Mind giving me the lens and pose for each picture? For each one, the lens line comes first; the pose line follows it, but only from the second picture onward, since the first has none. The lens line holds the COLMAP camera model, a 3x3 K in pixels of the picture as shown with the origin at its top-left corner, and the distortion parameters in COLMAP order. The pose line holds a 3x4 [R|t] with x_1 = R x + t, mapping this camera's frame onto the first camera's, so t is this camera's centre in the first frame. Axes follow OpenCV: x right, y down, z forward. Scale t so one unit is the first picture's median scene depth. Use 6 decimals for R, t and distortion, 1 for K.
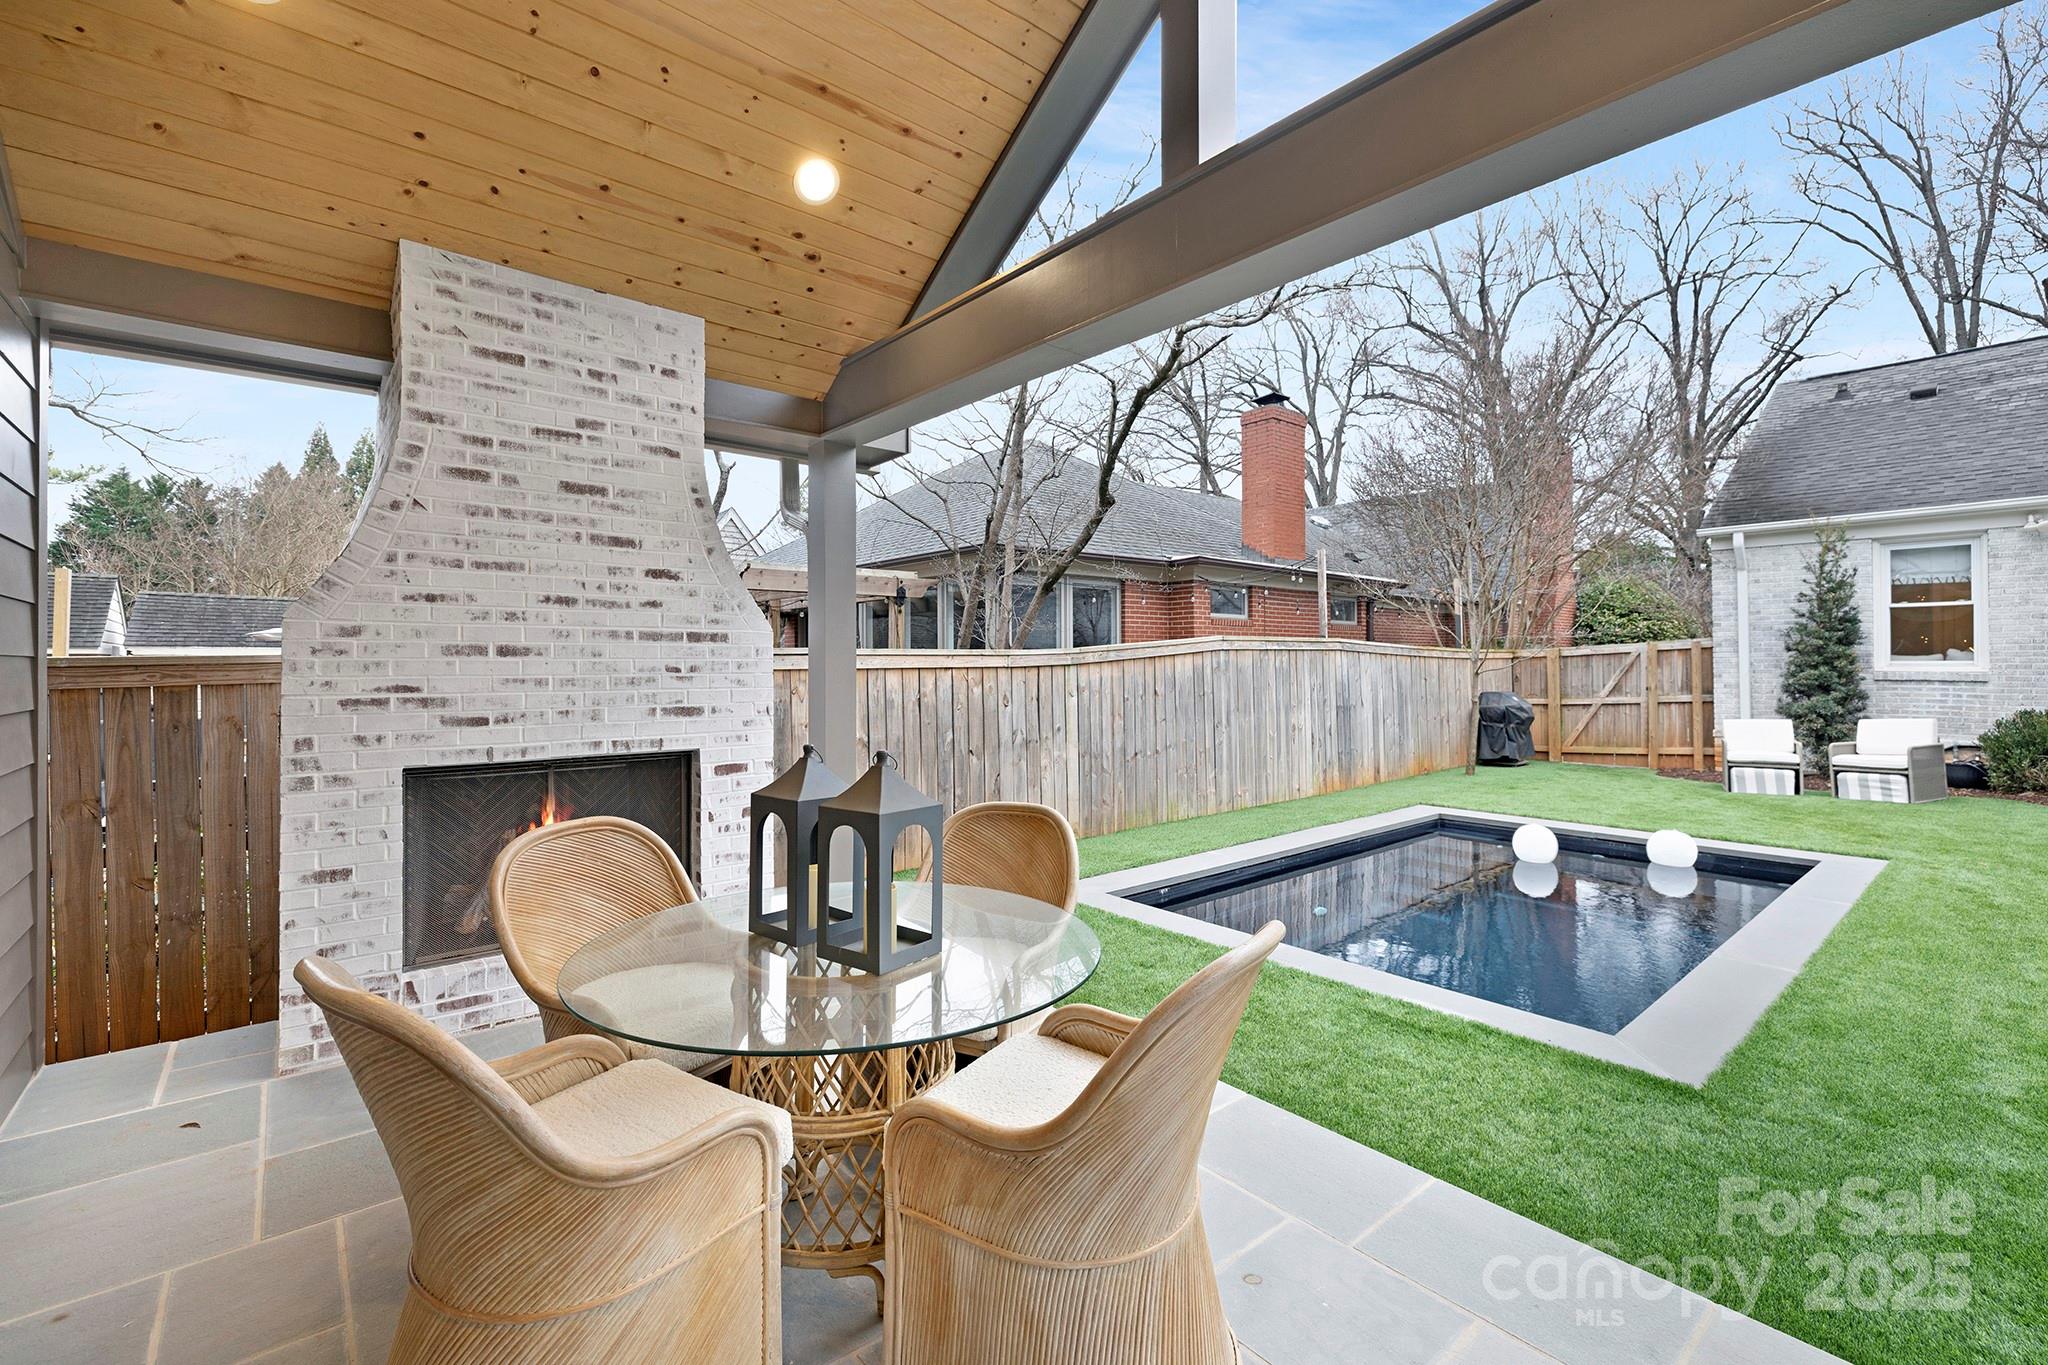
lens RADIAL K [[887.2, 0, 1026.9], [0, 887.2, 668.4], [0, 0, 1]] dist [-0.004108, -0.001066]
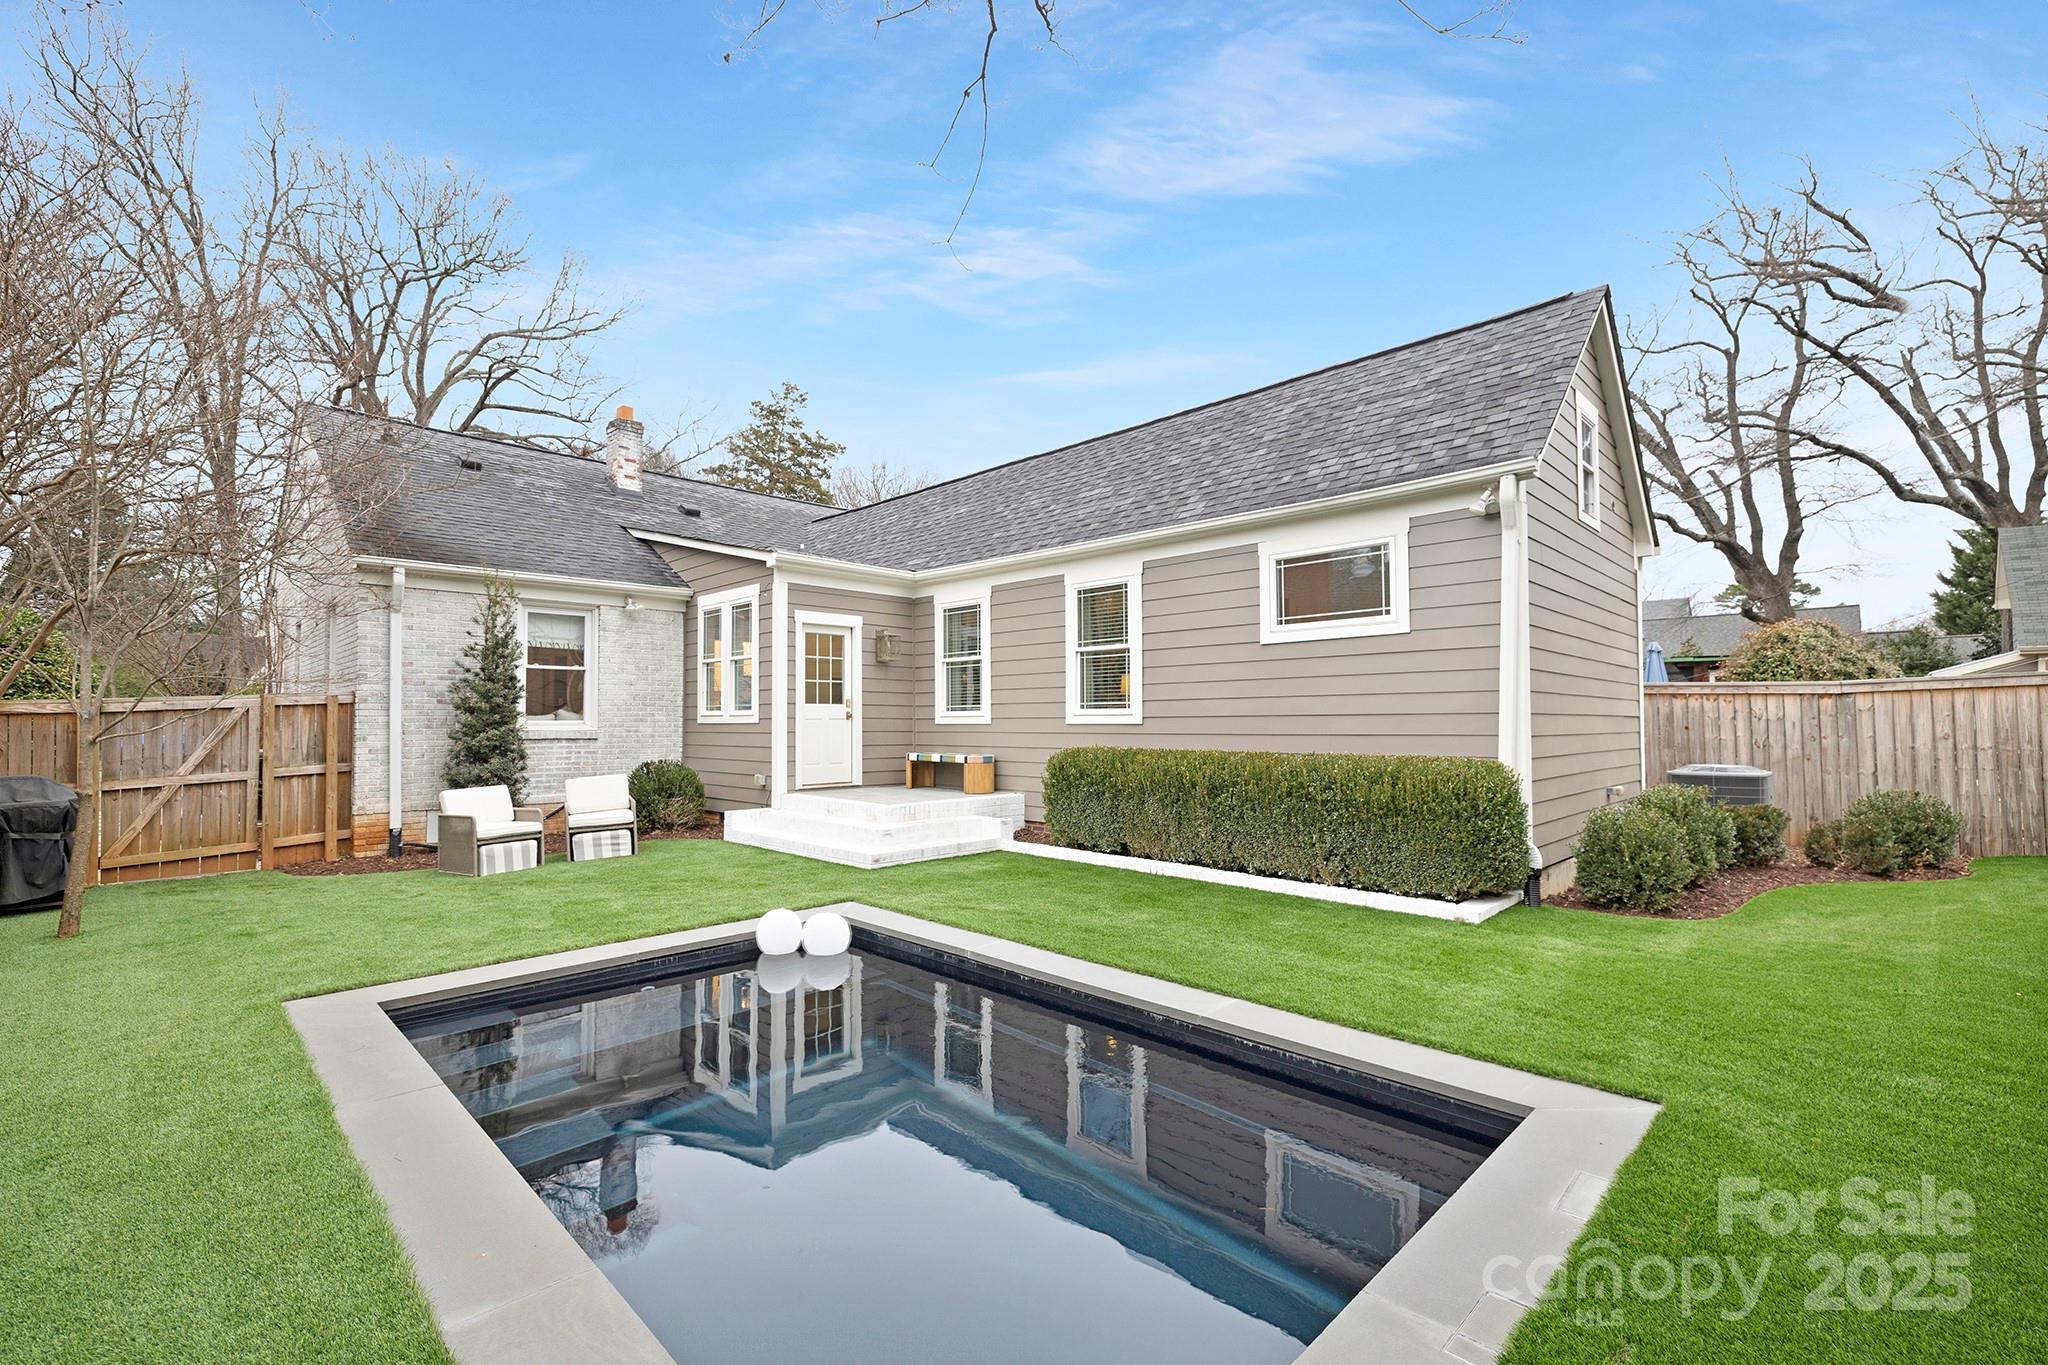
lens RADIAL K [[887.2, 0, 1026.0], [0, 887.2, 690.6], [0, 0, 1]] dist [-0.004108, -0.001066]
pose [[-0.101954, 0.034526, 0.994190, -0.098402], [0.009636, 0.999385, -0.033718, -0.003139], [-0.994742, 0.006142, -0.102224, 0.546844]]
